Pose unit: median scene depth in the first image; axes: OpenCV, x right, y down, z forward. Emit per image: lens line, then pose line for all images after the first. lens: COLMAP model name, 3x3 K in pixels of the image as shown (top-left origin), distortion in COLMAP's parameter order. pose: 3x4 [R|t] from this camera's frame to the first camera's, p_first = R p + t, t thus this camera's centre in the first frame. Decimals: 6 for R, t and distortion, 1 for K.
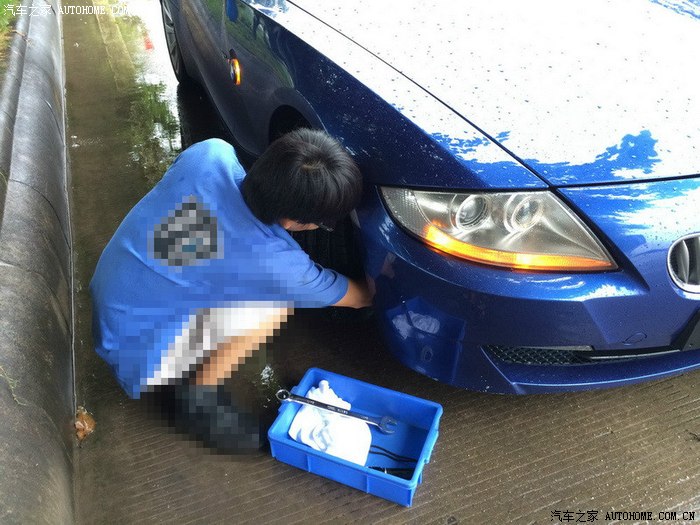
lens RADIAL K [[635.3, 0, 361.5], [0, 635.3, 265.1], [0, 0, 1]] dist [-0.001508, -0.015568]
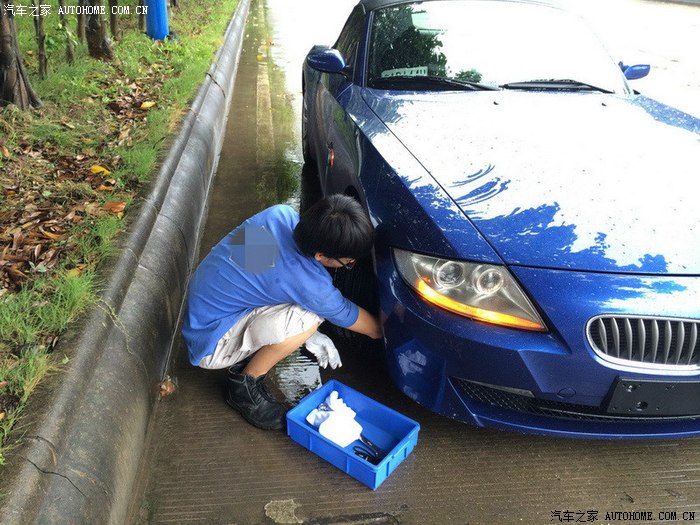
lens RADIAL K [[661.7, 0, 350.0], [0, 661.7, 262.5], [0, 0, 1]] dist [0.021626, 0.003709]
pose [[0.961666, 0.153444, -0.227276, 0.259747], [-0.185826, 0.974131, -0.128599, 0.107006], [0.201663, 0.165903, 0.965302, -0.403988]]
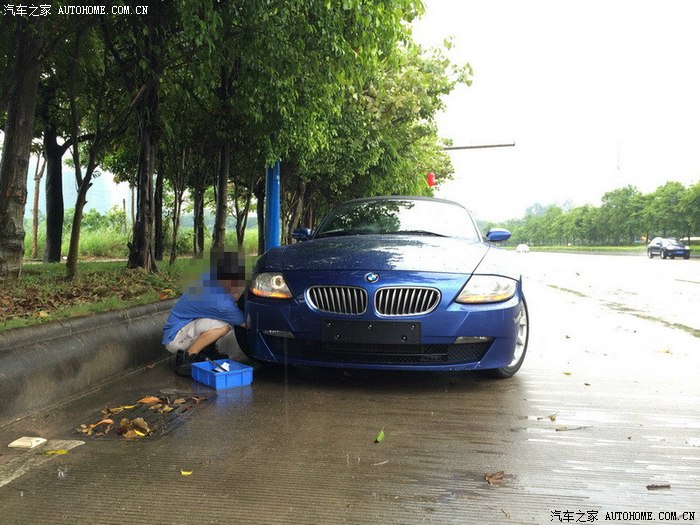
lens RADIAL K [[635.3, 0, 361.5], [0, 635.3, 265.1], [0, 0, 1]] dist [-0.001508, -0.015568]
pose [[0.861437, 0.017533, -0.507561, 1.786646], [-0.286688, 0.841730, -0.457494, 0.941031], [0.419208, 0.539614, 0.730124, -0.868542]]
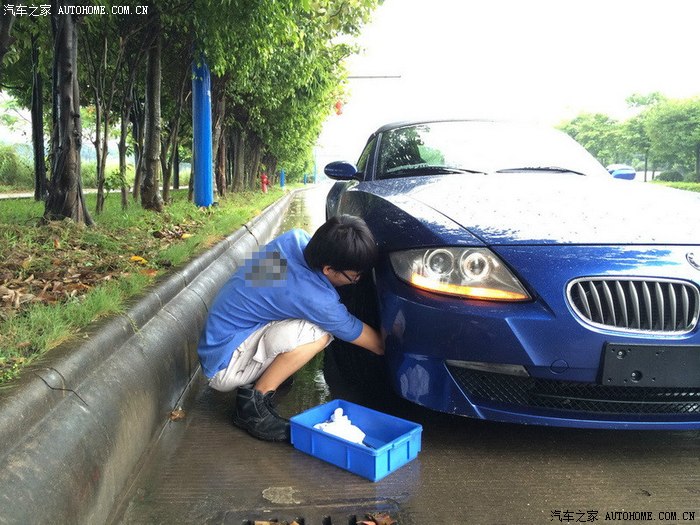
lens RADIAL K [[671.0, 0, 349.1], [0, 671.0, 232.8], [0, 0, 1]] dist [0.066635, -0.004797]
pose [[0.945677, 0.039348, -0.322718, 0.436793], [-0.196319, 0.860348, -0.470383, 0.592253], [0.259141, 0.508186, 0.821336, -0.382478]]
